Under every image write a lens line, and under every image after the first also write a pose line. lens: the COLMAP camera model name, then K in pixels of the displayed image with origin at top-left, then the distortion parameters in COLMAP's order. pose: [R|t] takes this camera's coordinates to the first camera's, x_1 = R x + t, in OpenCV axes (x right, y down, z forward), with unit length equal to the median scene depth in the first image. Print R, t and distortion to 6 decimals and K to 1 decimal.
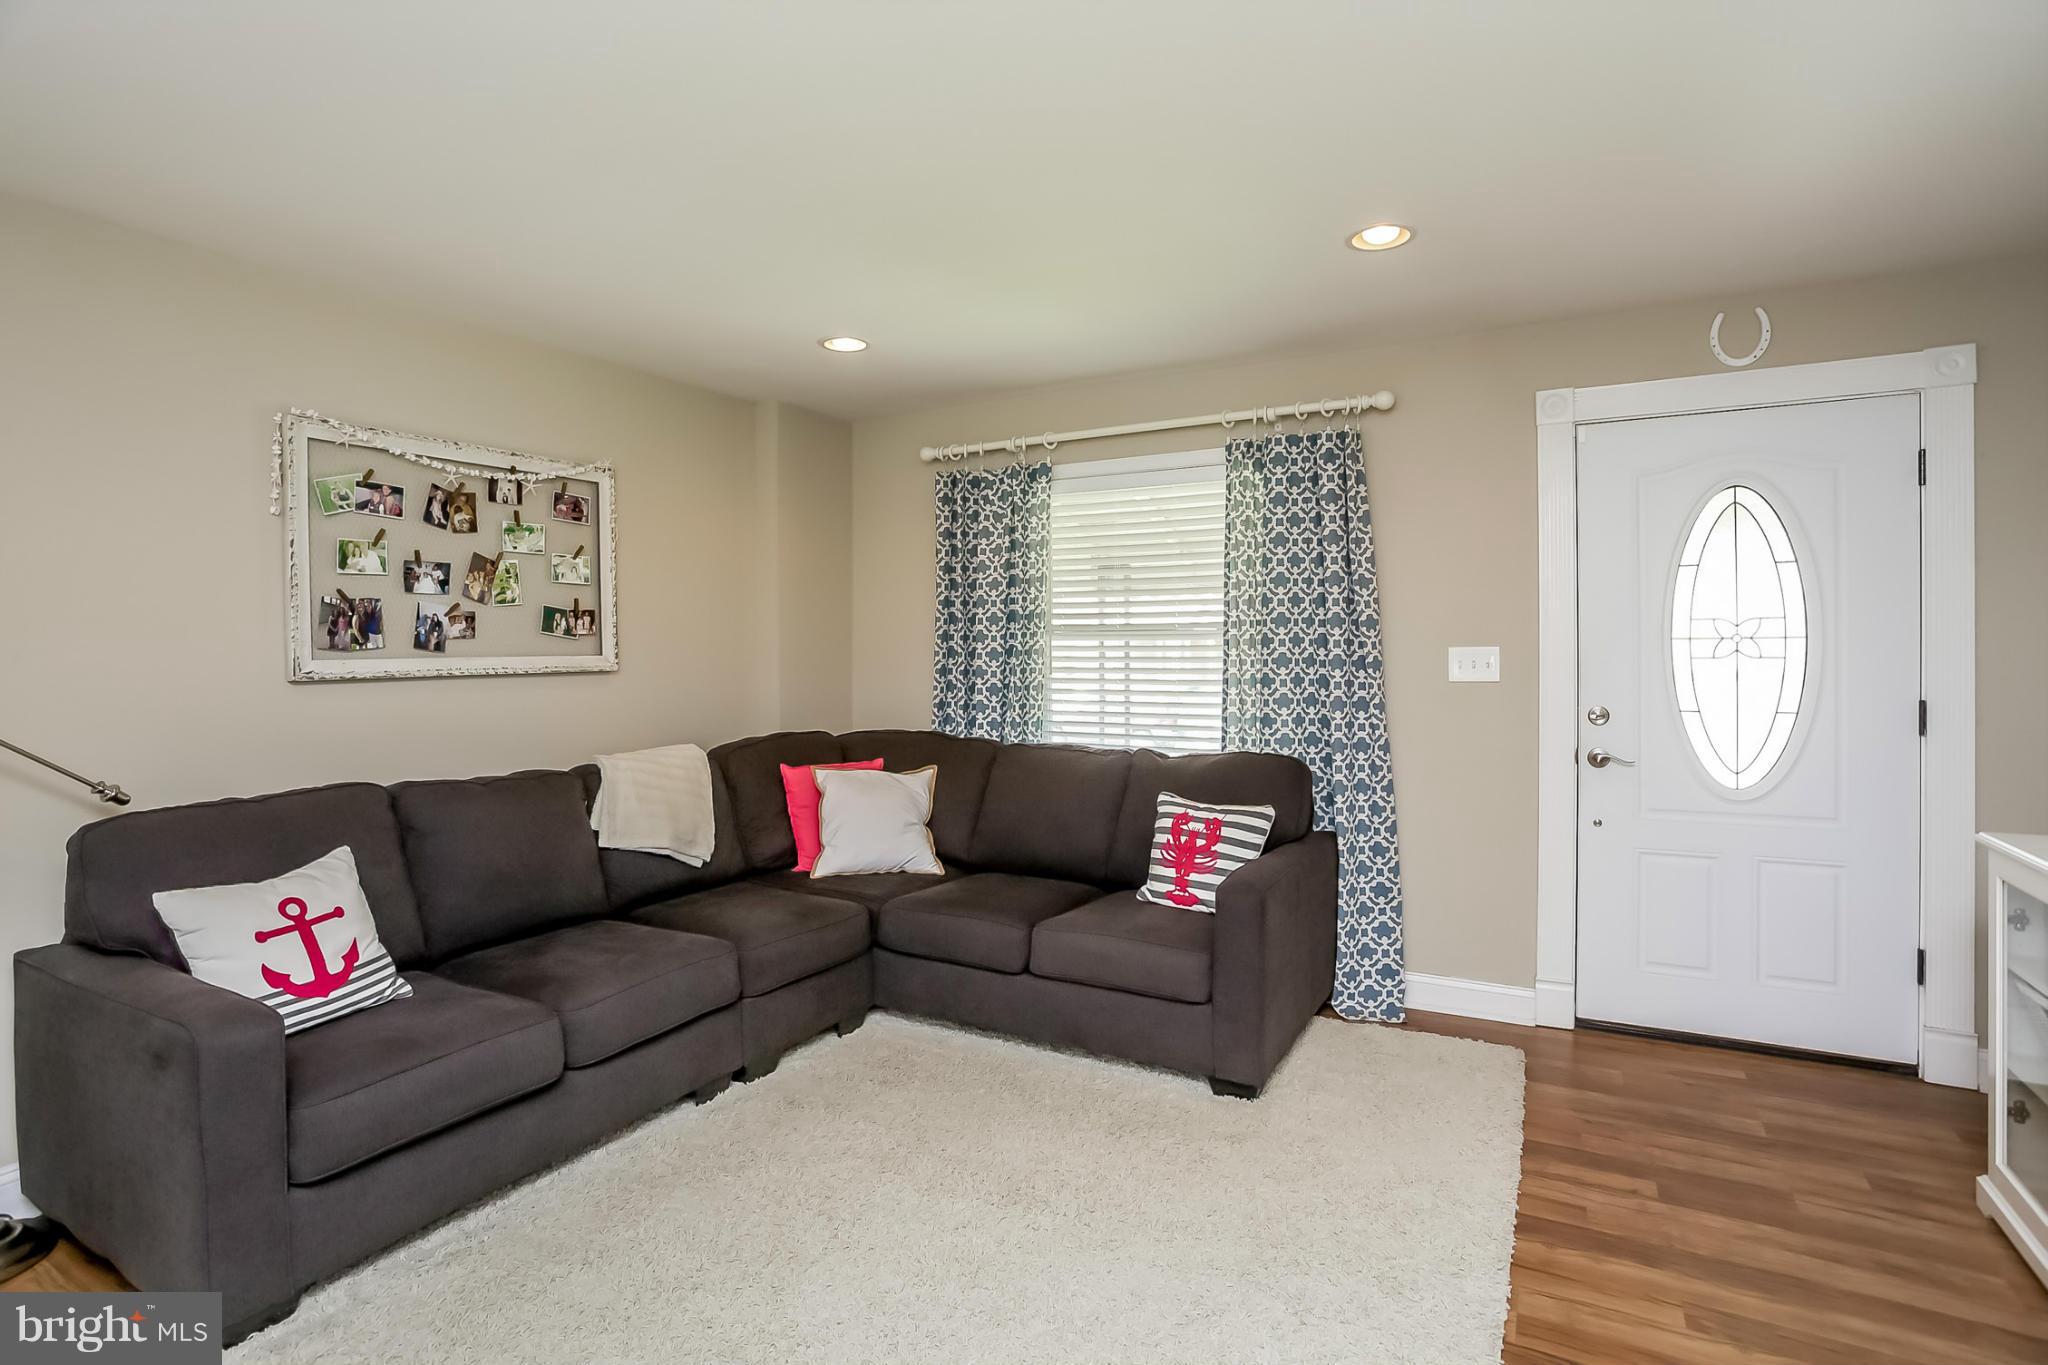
lens RADIAL K [[1030.8, 0, 1019.2], [0, 1030.8, 659.7], [0, 0, 1]] dist [-0.031868, 0.013033]
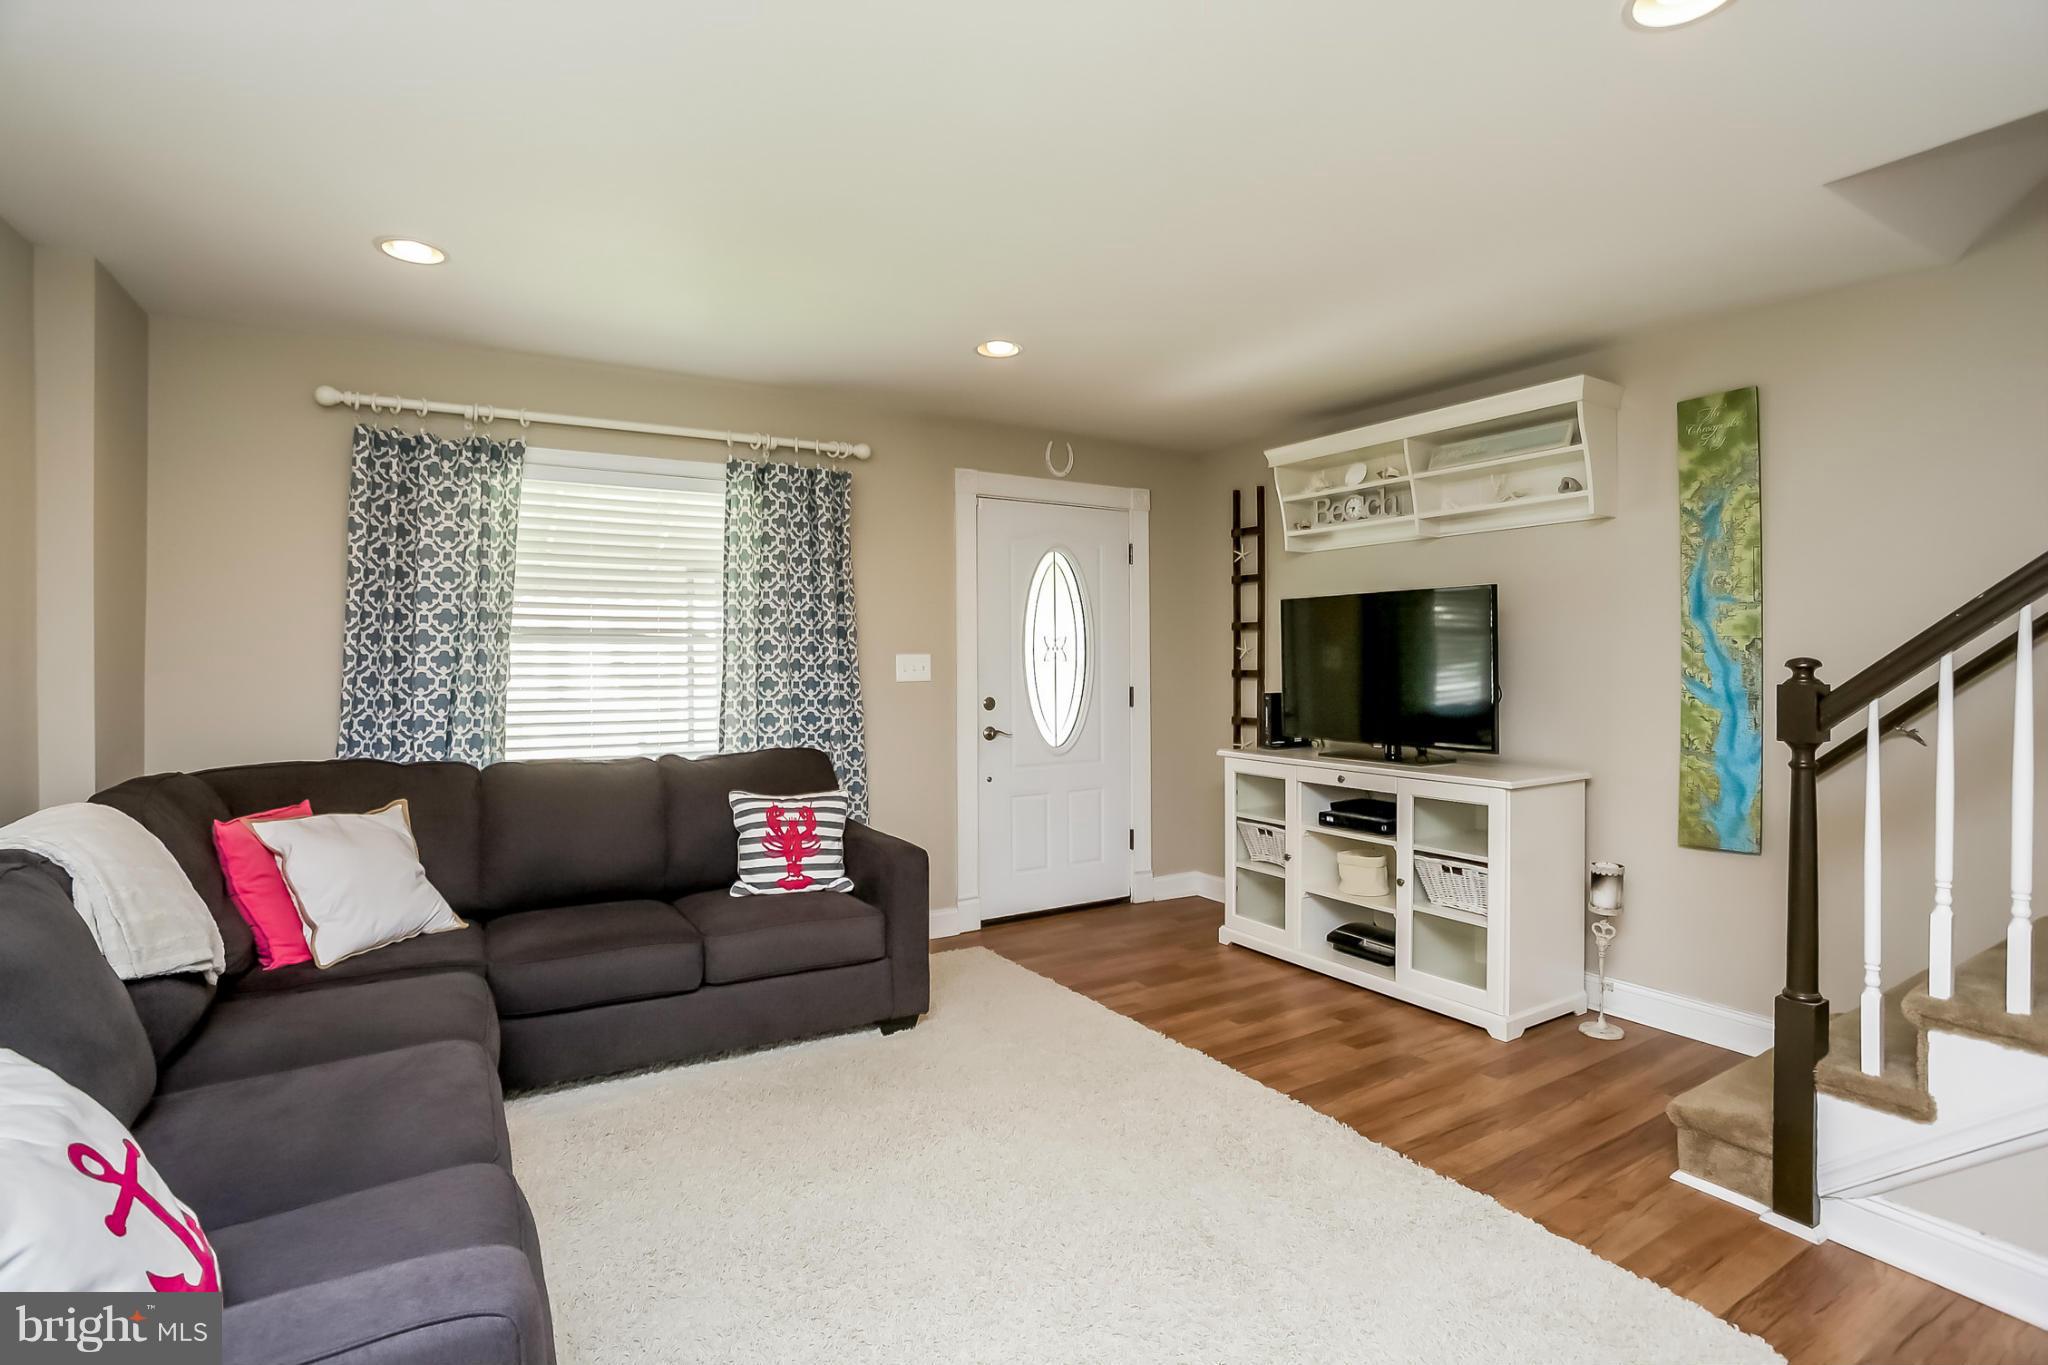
lens RADIAL K [[1030.8, 0, 1048.6], [0, 1030.8, 653.6], [0, 0, 1]] dist [-0.031868, 0.013033]
pose [[0.480572, 0.008803, 0.876911, -0.661922], [0.007943, 0.999865, -0.014390, 0.007522], [-0.876919, 0.013880, 0.480438, 0.237580]]
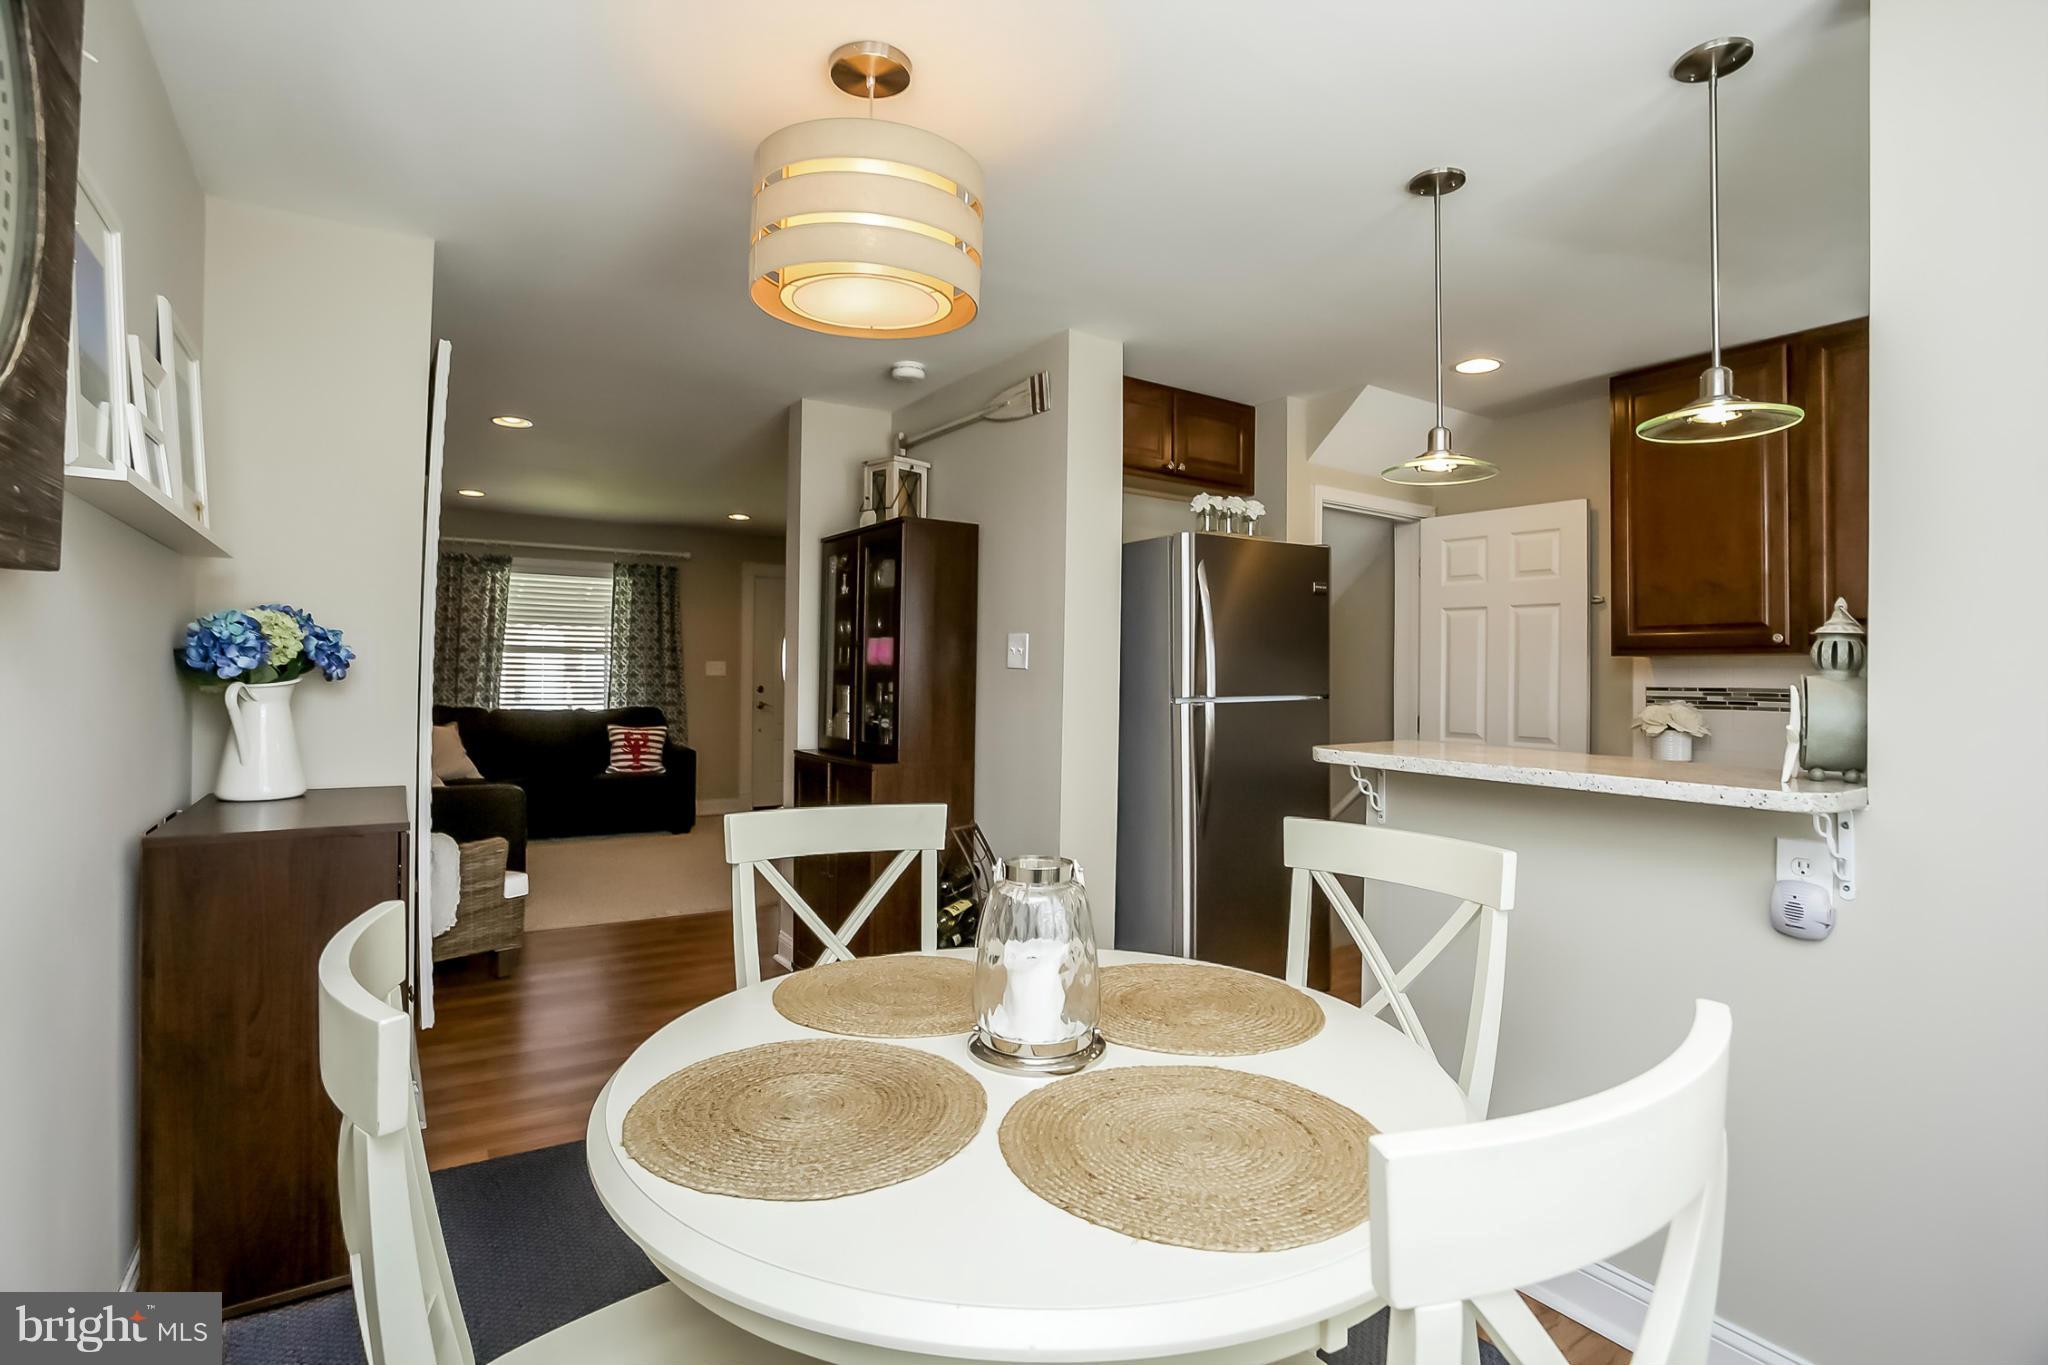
lens RADIAL K [[1030.8, 0, 1041.9], [0, 1030.8, 666.8], [0, 0, 1]] dist [-0.031868, 0.013033]
pose [[0.459119, 0.019483, 0.888161, -1.470861], [-0.007858, 0.999809, -0.017870, 0.040092], [-0.888340, 0.001225, 0.459184, -0.870251]]
